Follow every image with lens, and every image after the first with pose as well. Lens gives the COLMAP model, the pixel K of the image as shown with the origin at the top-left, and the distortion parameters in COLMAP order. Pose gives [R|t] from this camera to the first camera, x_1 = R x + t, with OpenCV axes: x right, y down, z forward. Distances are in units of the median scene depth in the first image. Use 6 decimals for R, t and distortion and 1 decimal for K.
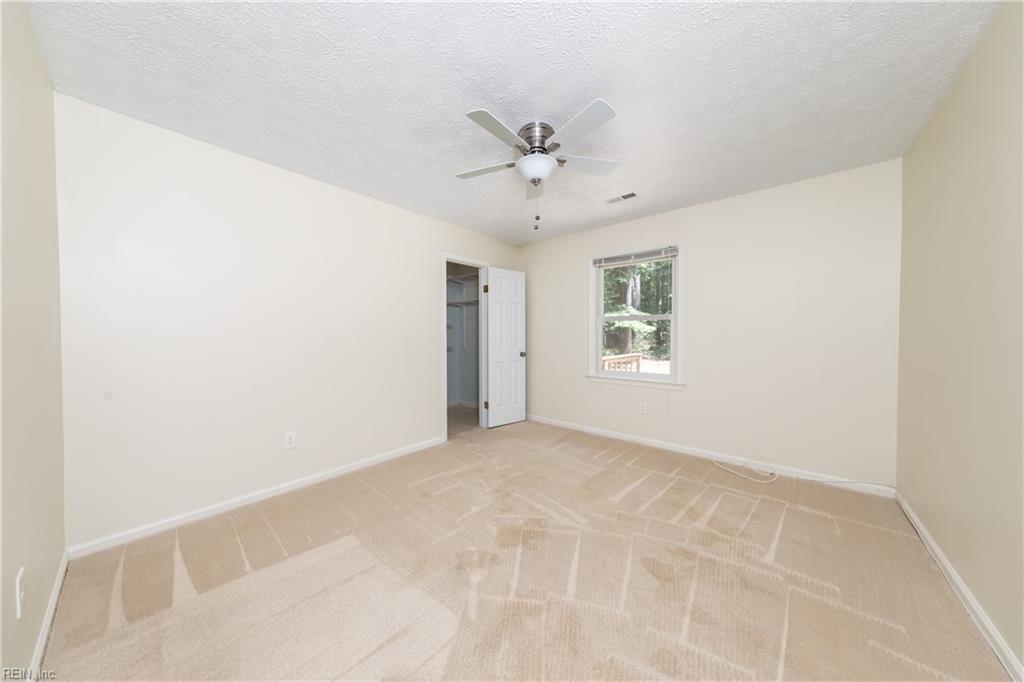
lens RADIAL K [[325.7, 0, 490.0], [0, 325.7, 342.0], [0, 0, 1]] dist [0.000329, -0.000006]
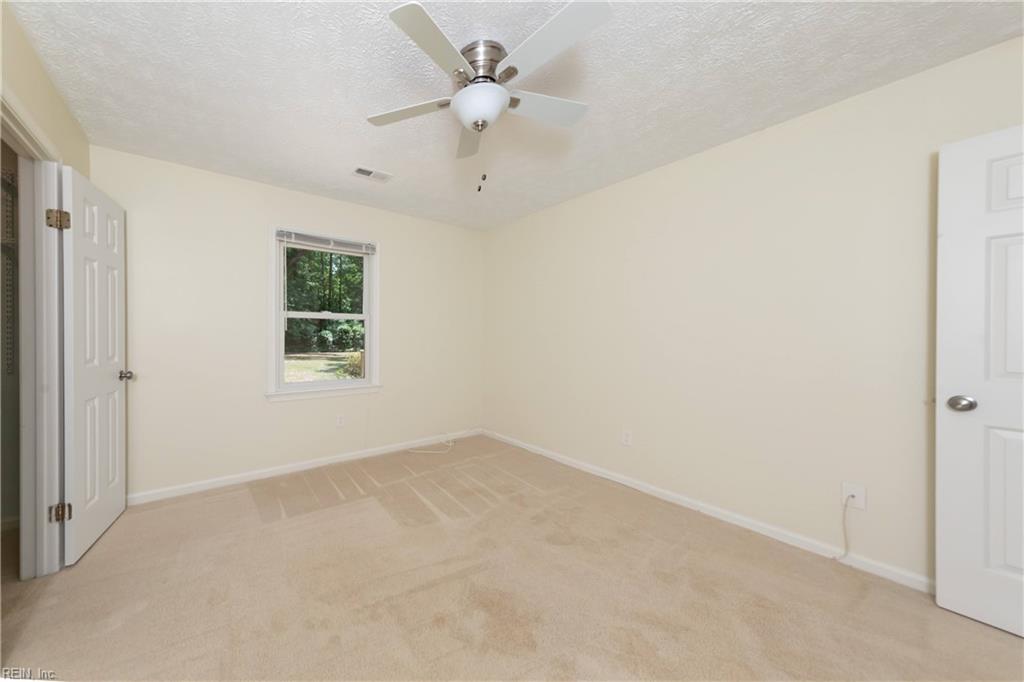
lens RADIAL K [[320.6, 0, 511.9], [0, 320.6, 338.9], [0, 0, 1]] dist [0.001590, 0.000016]
pose [[0.240517, -0.008861, 0.970604, -0.318673], [0.019368, 0.999803, 0.004328, -0.010500], [-0.970452, 0.017758, 0.240641, 0.450219]]
